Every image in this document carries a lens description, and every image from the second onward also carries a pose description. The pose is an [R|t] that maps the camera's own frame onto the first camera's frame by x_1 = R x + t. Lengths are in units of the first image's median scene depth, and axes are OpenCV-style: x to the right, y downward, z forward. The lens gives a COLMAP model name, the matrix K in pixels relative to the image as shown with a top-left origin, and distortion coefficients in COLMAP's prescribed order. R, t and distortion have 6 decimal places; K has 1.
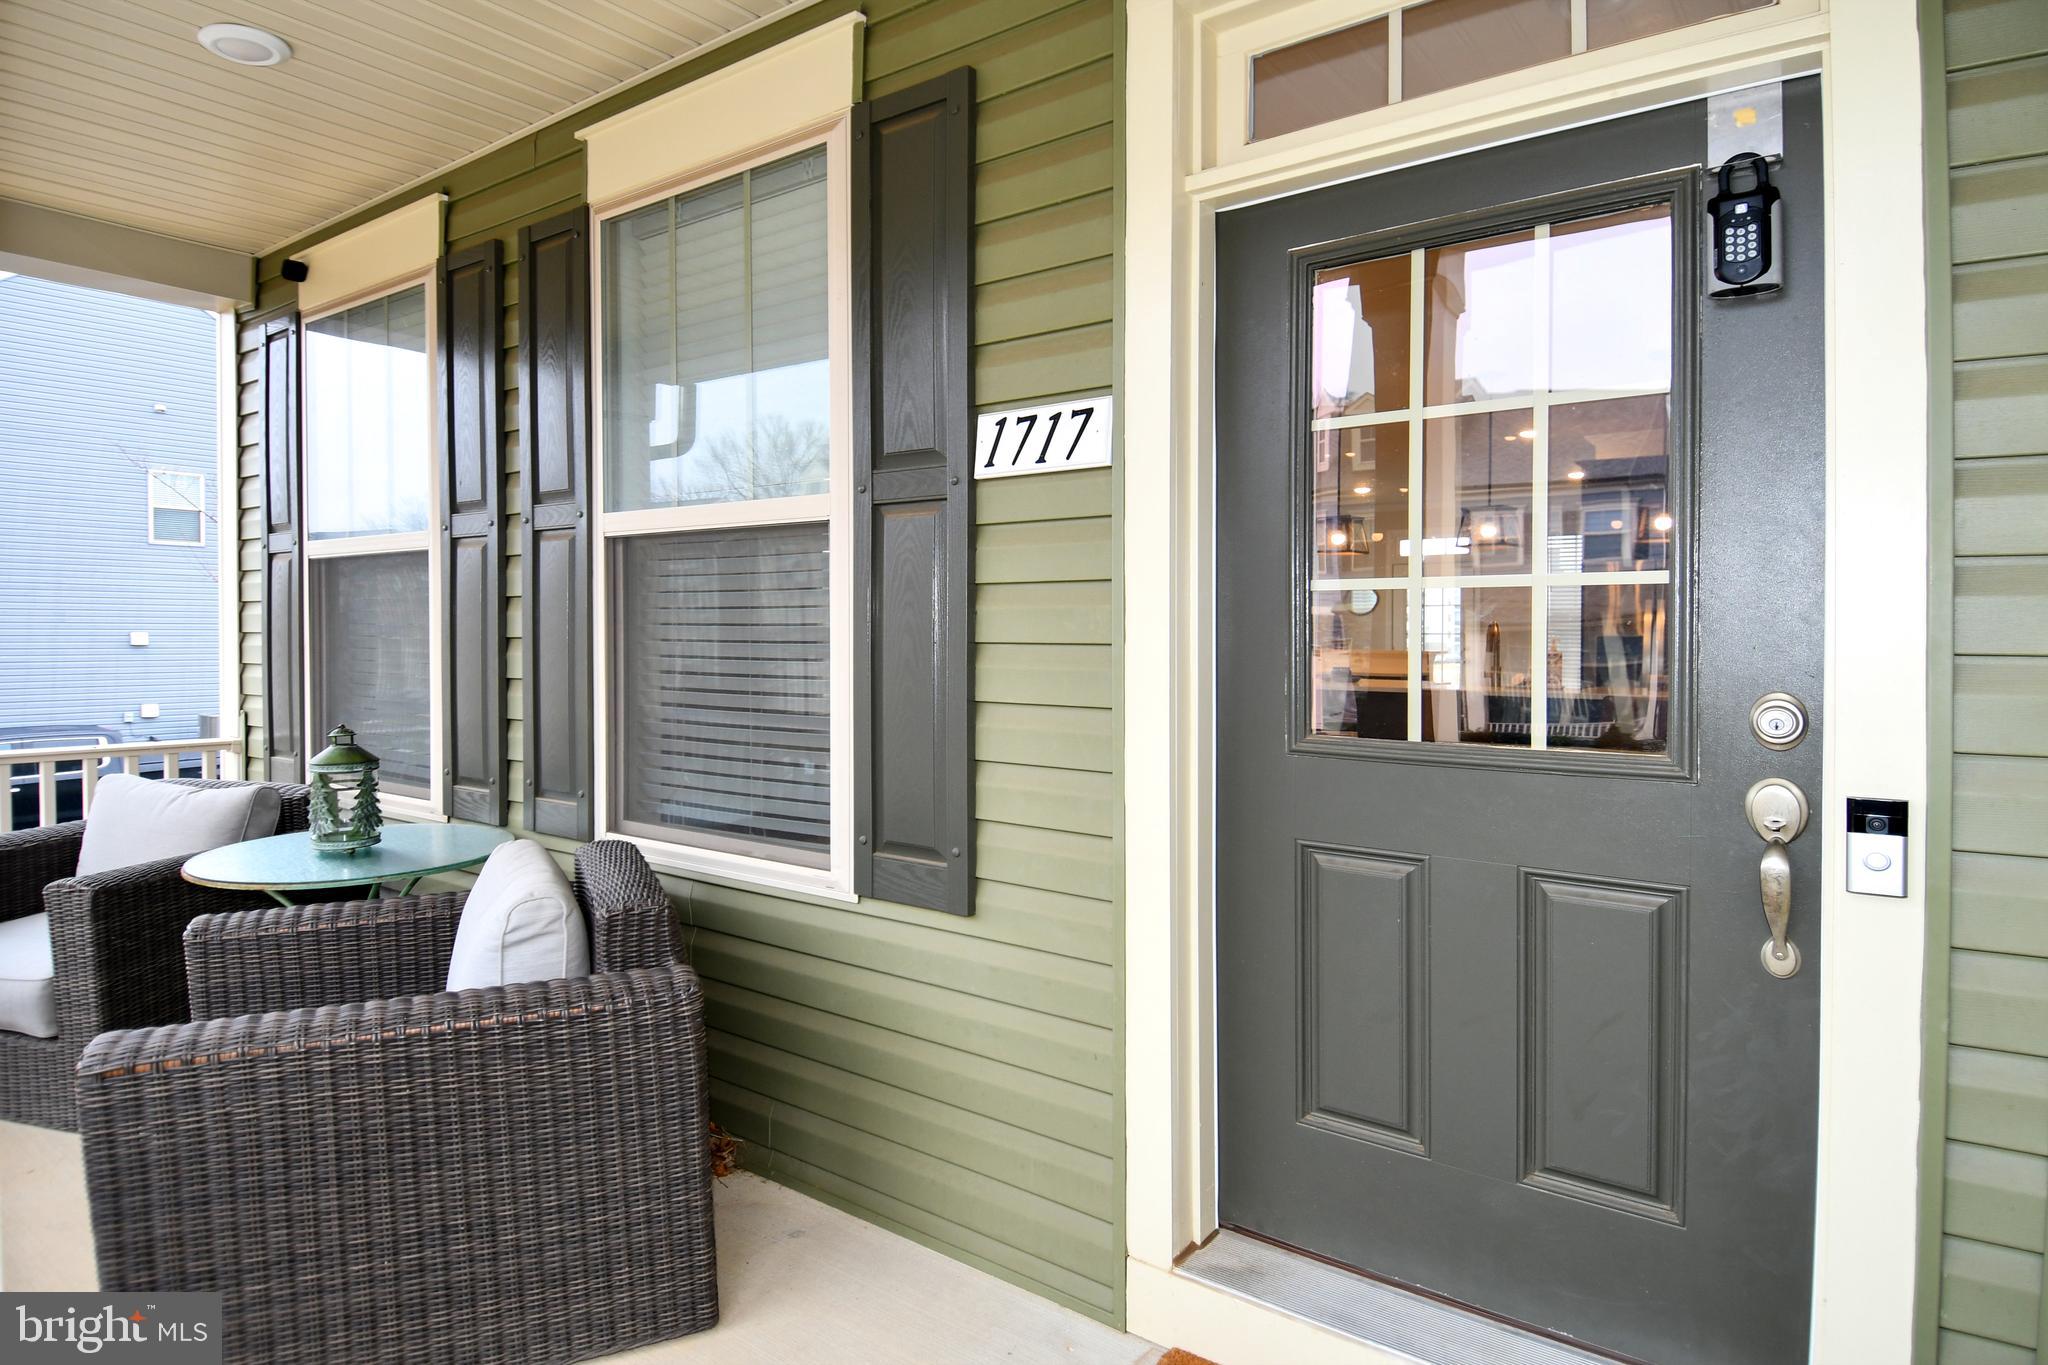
lens RADIAL K [[1263.3, 0, 1012.7], [0, 1263.3, 685.4], [0, 0, 1]] dist [0.020715, -0.007247]
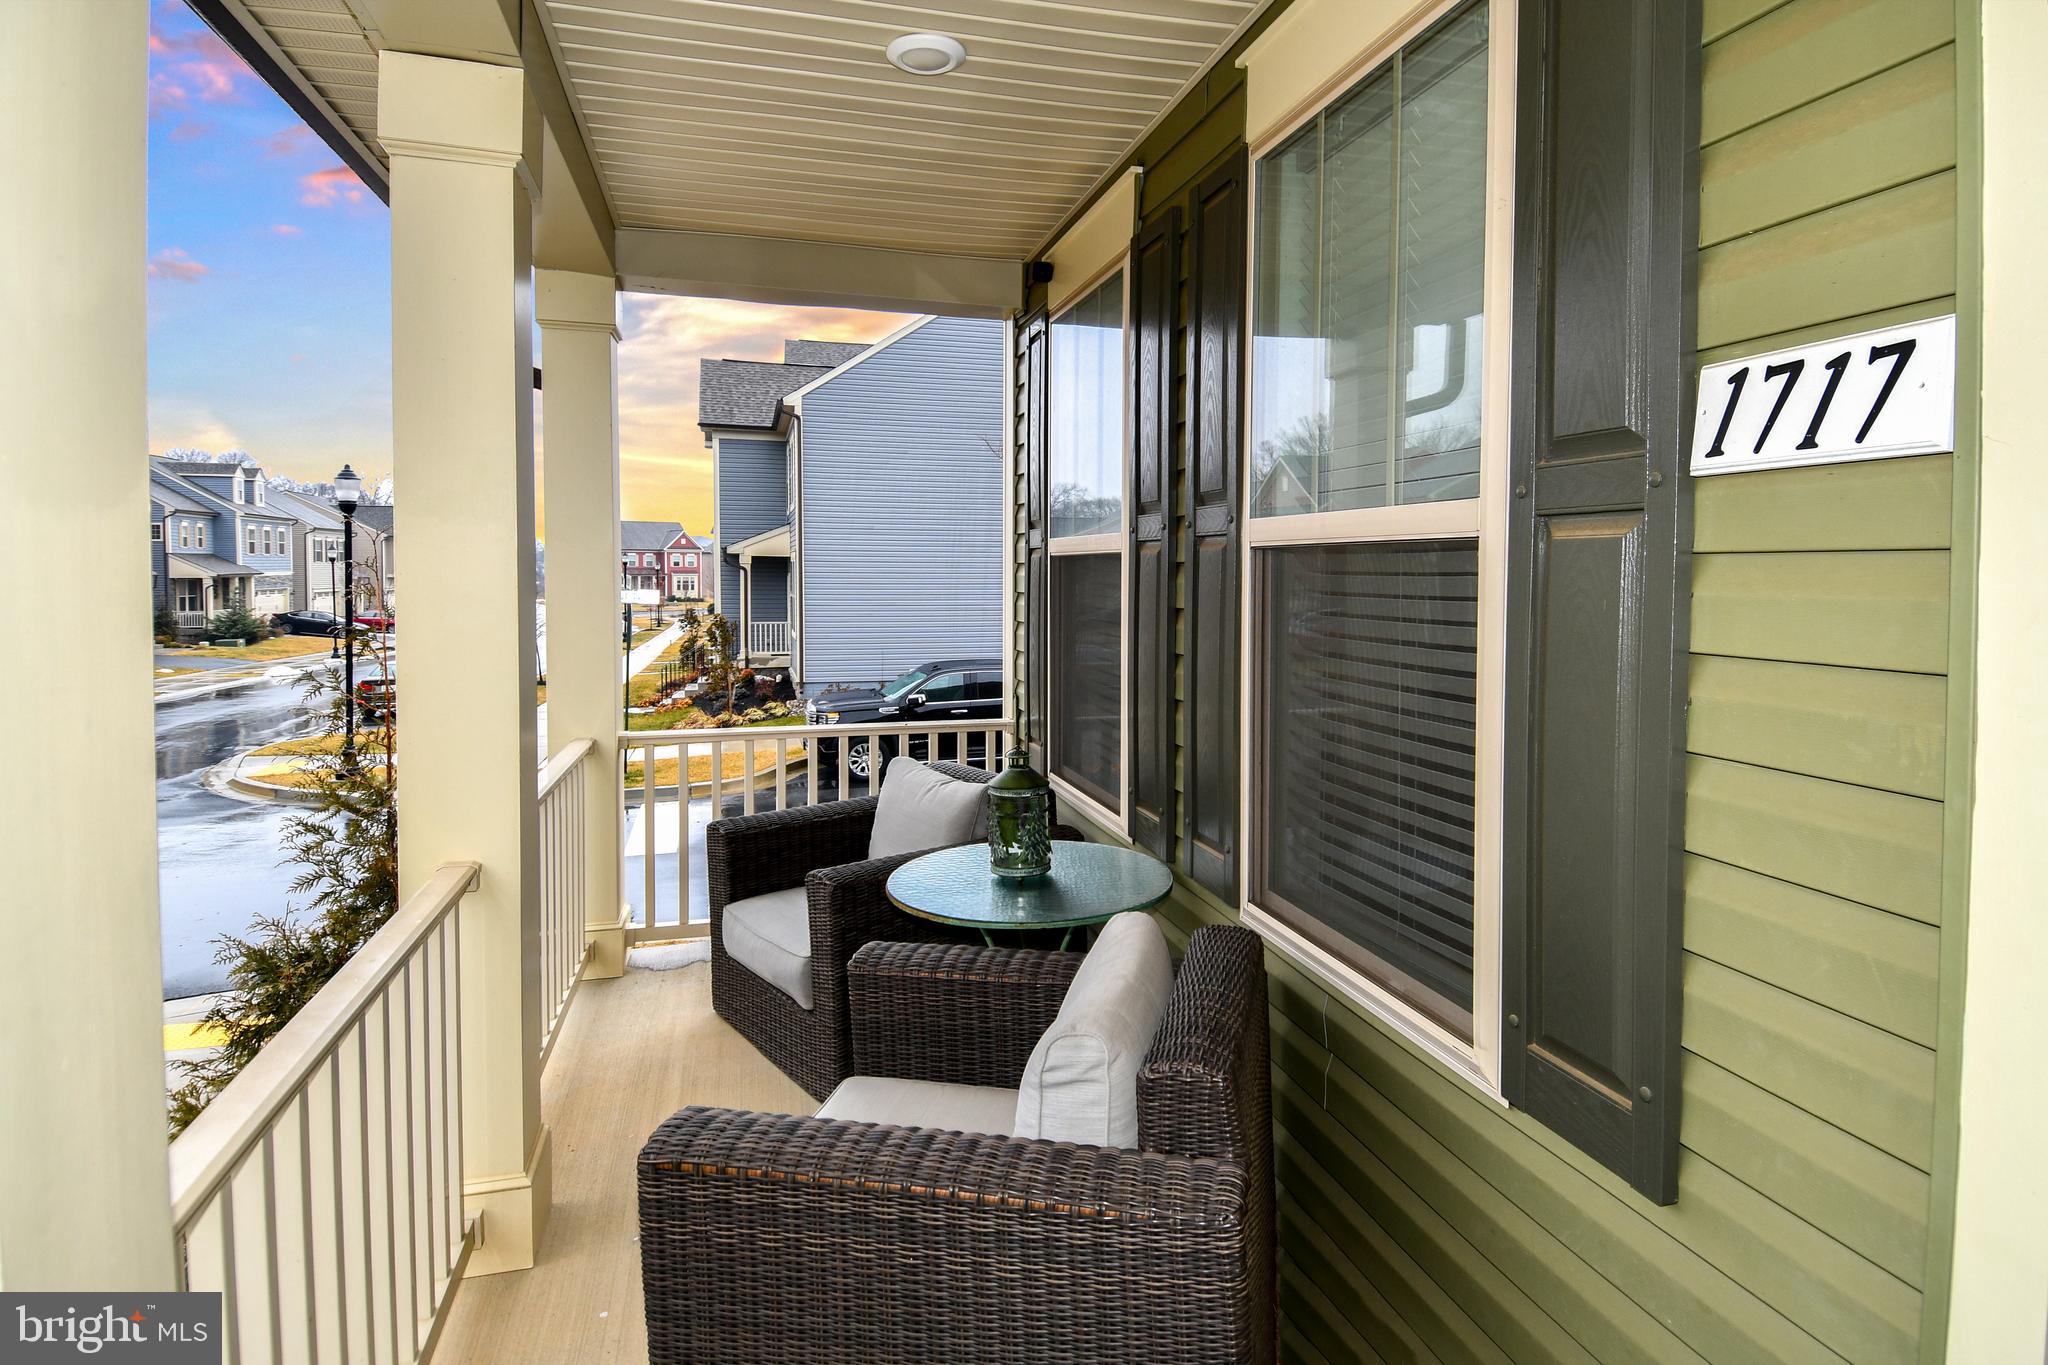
lens RADIAL K [[1263.3, 0, 1038.7], [0, 1263.3, 672.0], [0, 0, 1]] dist [0.020715, -0.007247]
pose [[0.809121, 0.023997, -0.587152, 0.069163], [0.001282, 0.999091, 0.042600, -0.090449], [0.587641, -0.035221, 0.808355, 0.310880]]
